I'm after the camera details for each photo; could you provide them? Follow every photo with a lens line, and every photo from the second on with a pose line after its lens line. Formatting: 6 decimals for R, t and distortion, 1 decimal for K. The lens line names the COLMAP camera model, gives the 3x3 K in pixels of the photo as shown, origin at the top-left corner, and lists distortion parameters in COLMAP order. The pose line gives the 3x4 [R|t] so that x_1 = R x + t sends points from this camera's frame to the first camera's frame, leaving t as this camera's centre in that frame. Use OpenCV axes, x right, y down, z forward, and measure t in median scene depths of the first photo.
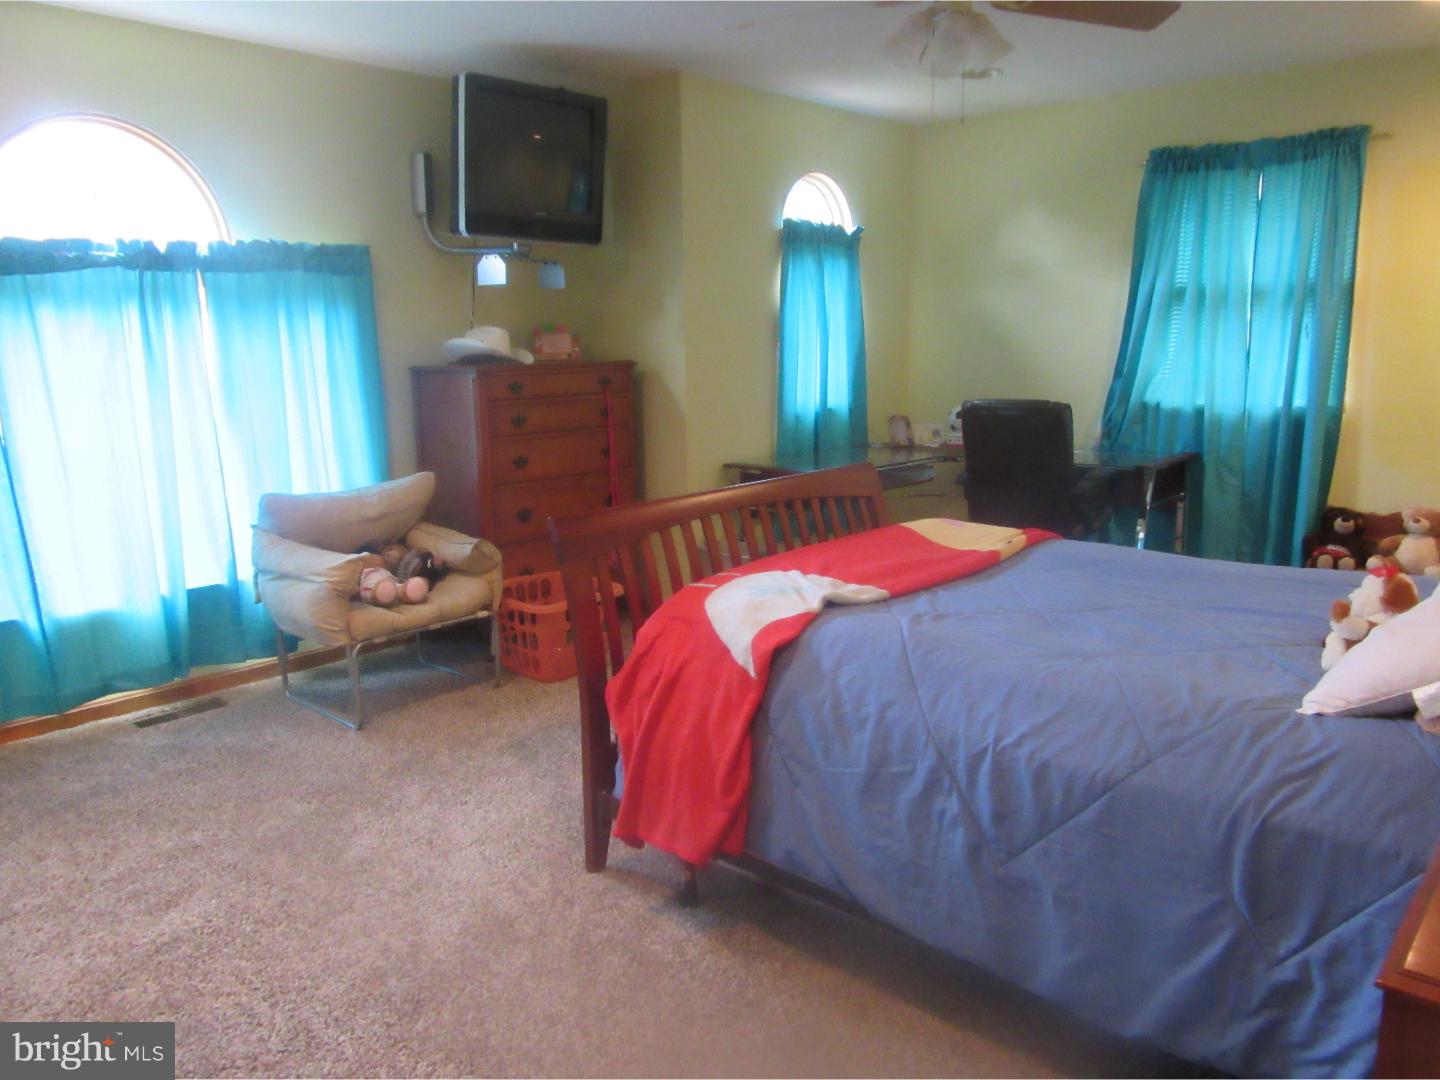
lens RADIAL K [[1061.0, 0, 720.0], [0, 1061.0, 540.0], [0, 0, 1]] dist [-0.053997, -0.004428]
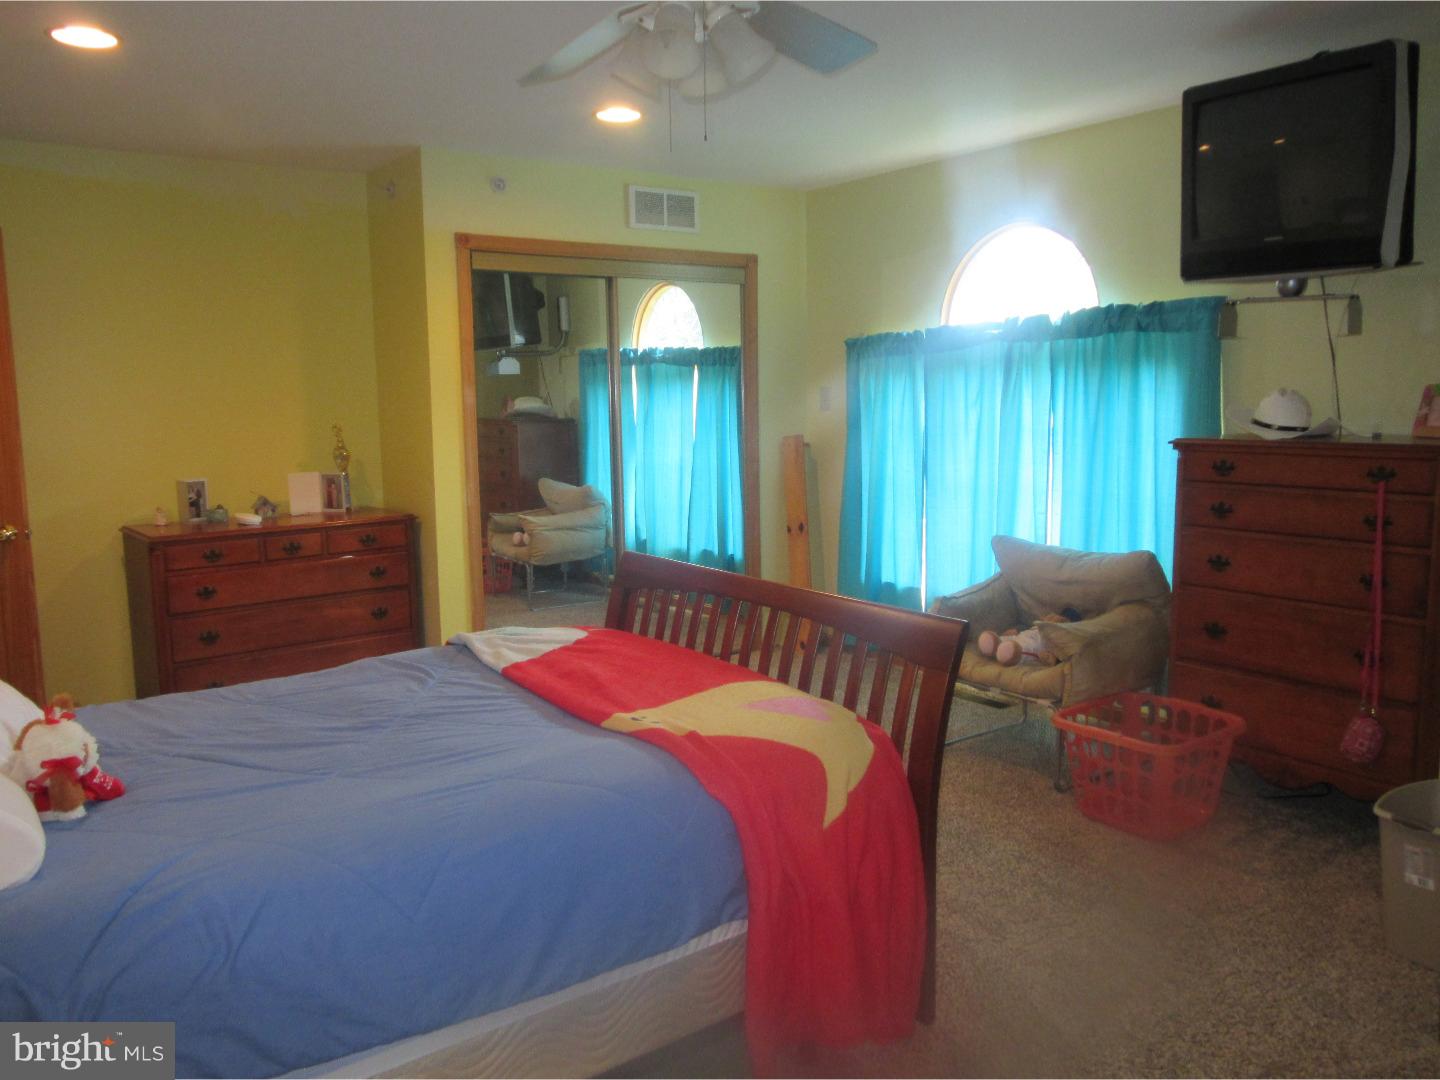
lens RADIAL K [[1061.0, 0, 720.0], [0, 1061.0, 540.0], [0, 0, 1]] dist [-0.053997, -0.004428]
pose [[-0.216457, 0.148200, -0.964978, 0.656336], [-0.170108, 0.967567, 0.186755, -0.178076], [0.961358, 0.204575, -0.184227, 0.818216]]
